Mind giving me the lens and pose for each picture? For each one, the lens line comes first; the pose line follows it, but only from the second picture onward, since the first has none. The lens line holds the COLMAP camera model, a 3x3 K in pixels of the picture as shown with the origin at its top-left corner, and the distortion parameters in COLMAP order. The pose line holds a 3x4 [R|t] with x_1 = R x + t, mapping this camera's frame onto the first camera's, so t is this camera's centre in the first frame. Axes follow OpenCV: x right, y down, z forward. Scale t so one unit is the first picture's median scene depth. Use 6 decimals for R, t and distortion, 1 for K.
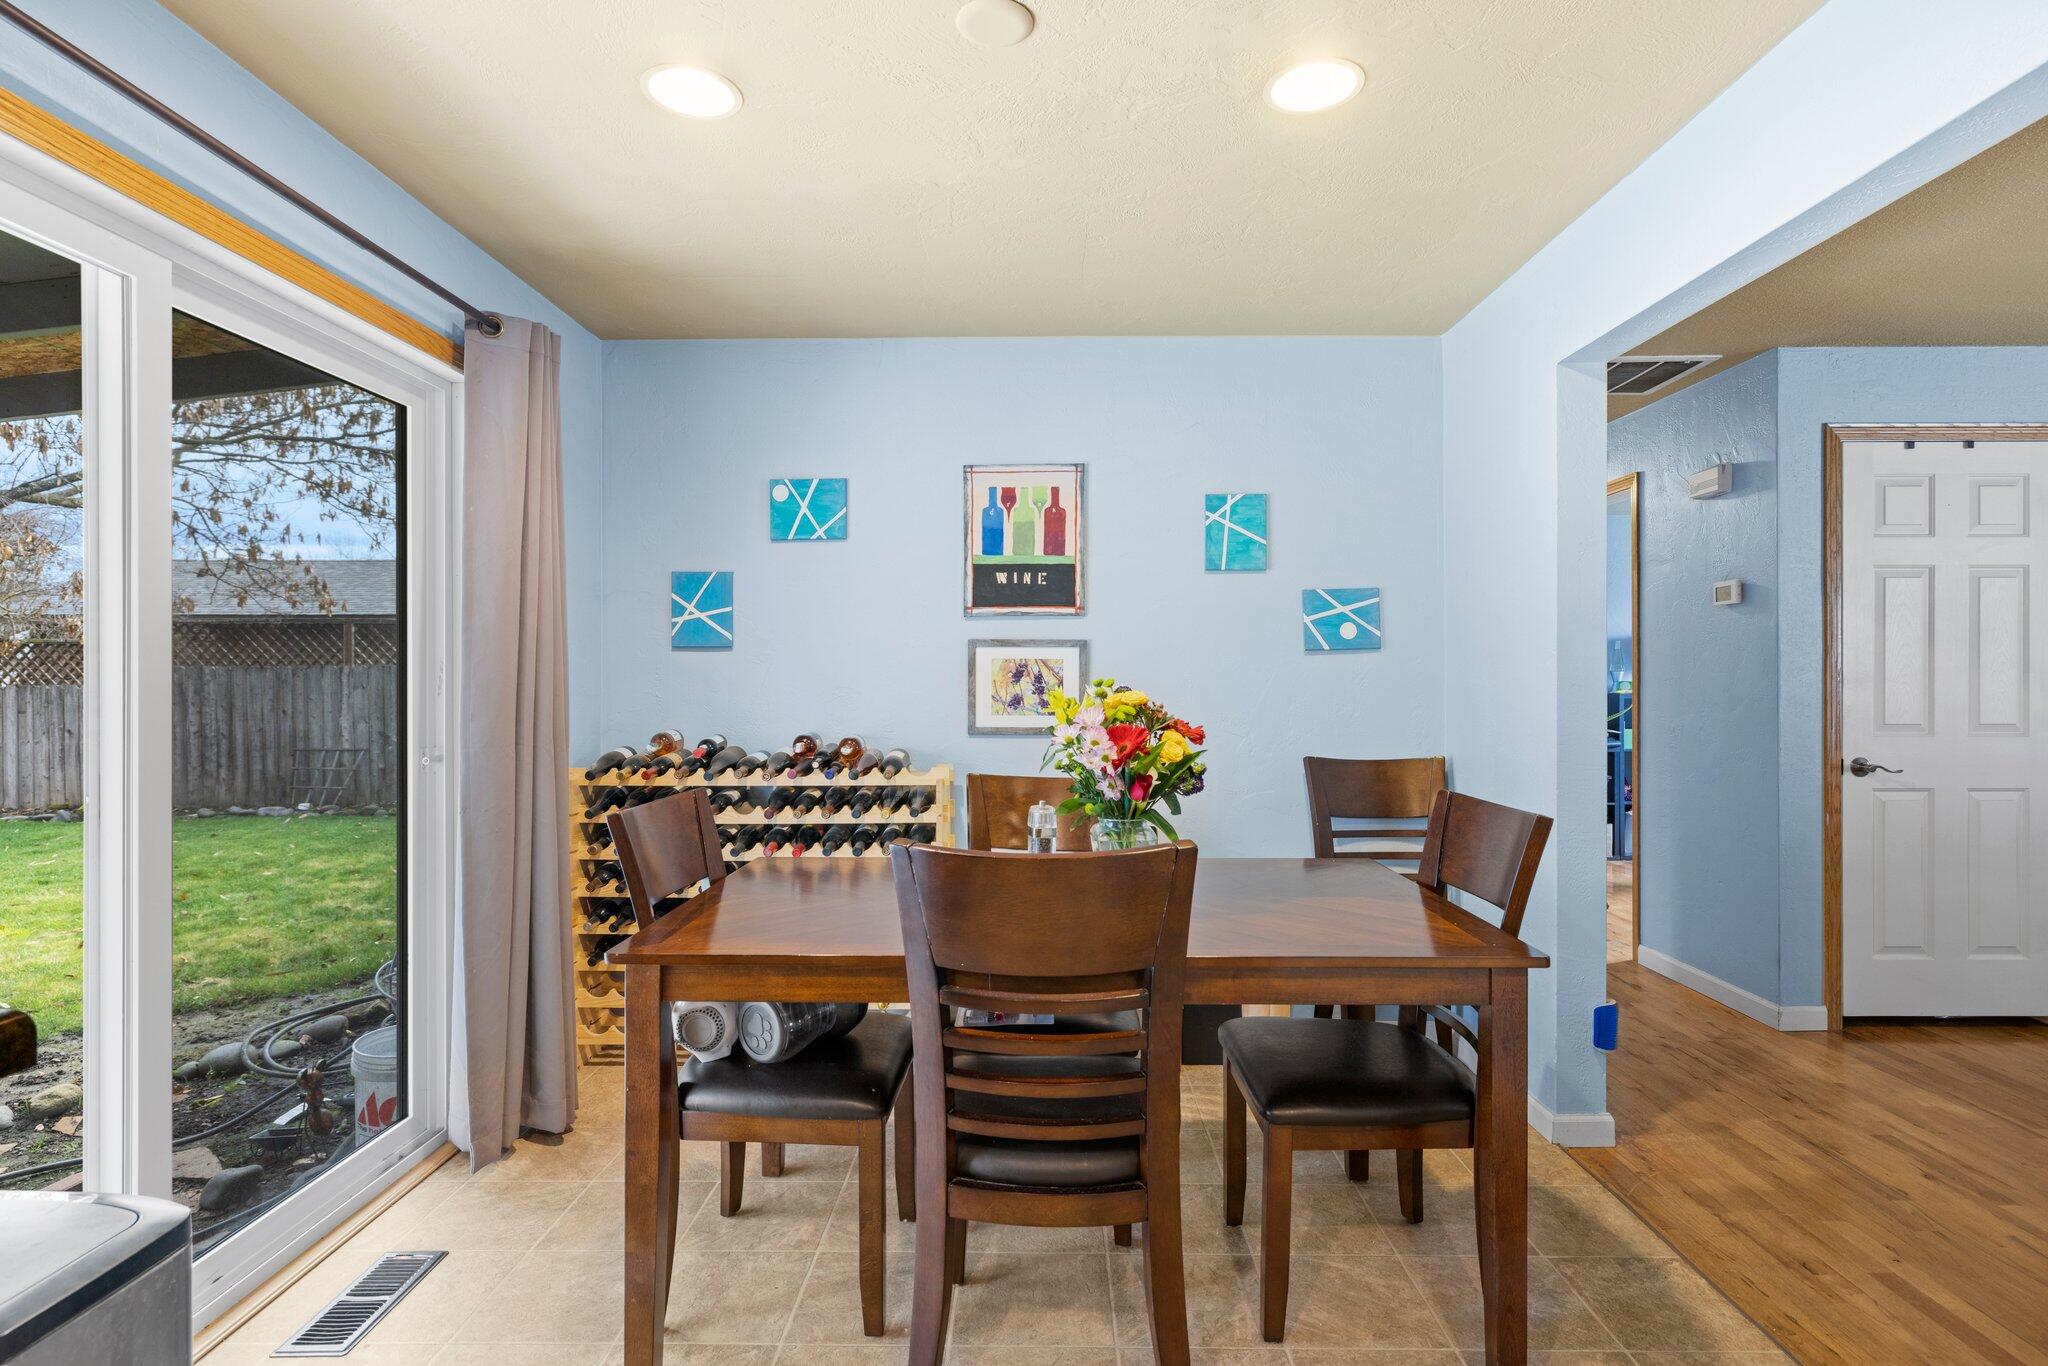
lens RADIAL K [[1034.8, 0, 1026.4], [0, 1034.8, 680.7], [0, 0, 1]] dist [-0.011062, -0.000486]
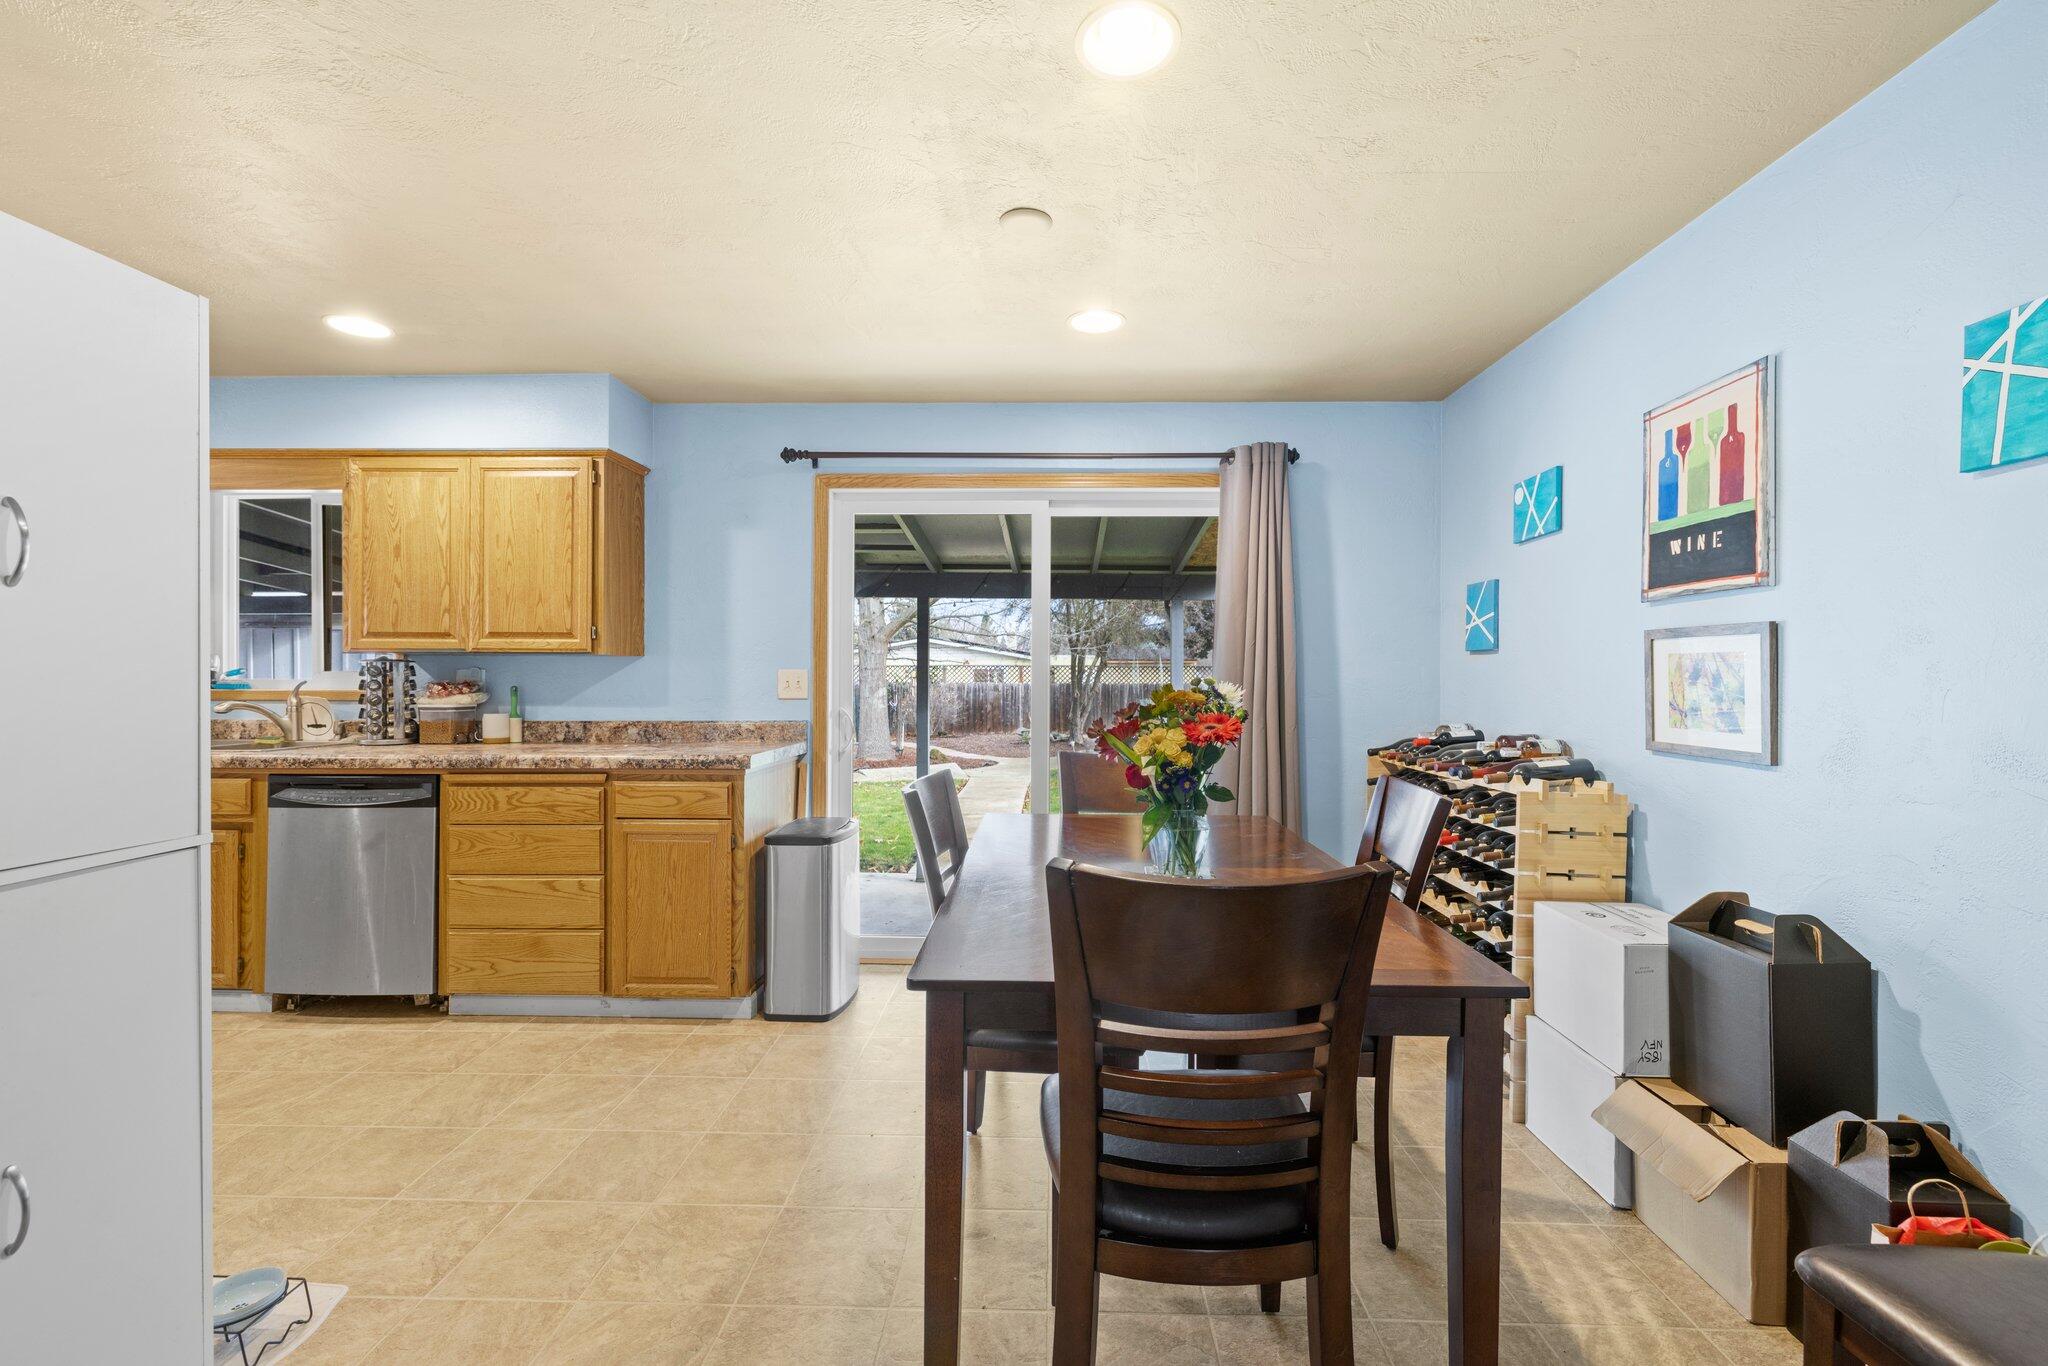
lens RADIAL K [[852.9, 0, 1032.0], [0, 852.9, 678.0], [0, 0, 1]] dist [0.000260, -0.000144]
pose [[-0.014657, 0.001882, -0.999891, 0.608294], [-0.004223, 0.999989, 0.001944, -0.002633], [0.999884, 0.004251, -0.014649, 0.537345]]
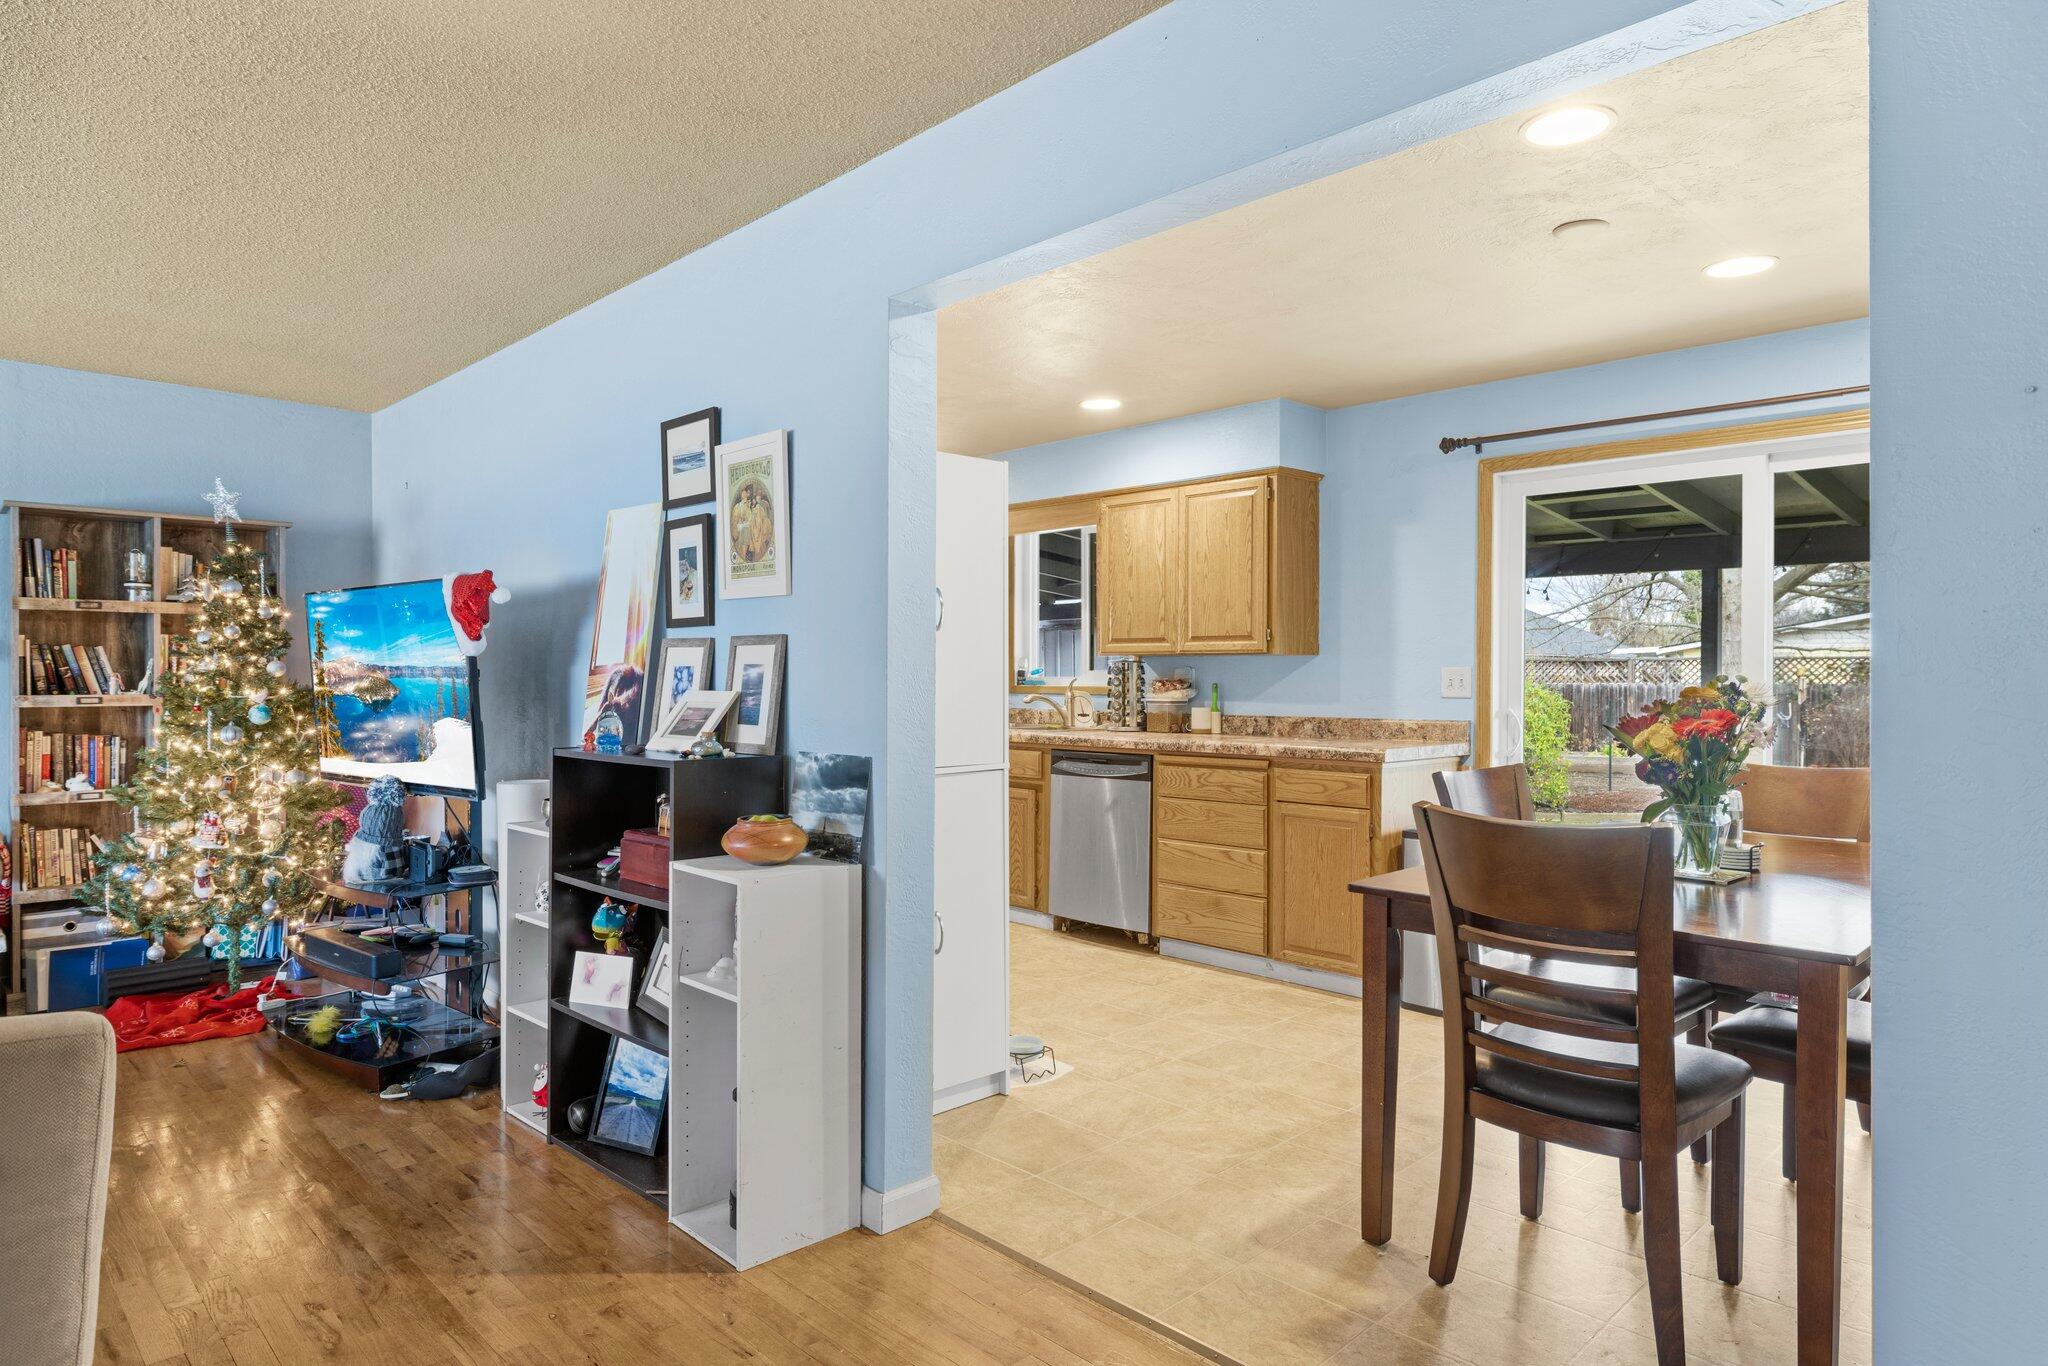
lens RADIAL K [[1190.9, 0, 1030.6], [0, 1190.9, 680.9], [0, 0, 1]] dist [-0.004701, 0.002217]
pose [[-0.707677, 0.004702, -0.706520, 0.901395], [-0.001767, 0.999963, 0.008424, -0.004546], [0.706534, 0.007210, -0.707643, 0.860502]]
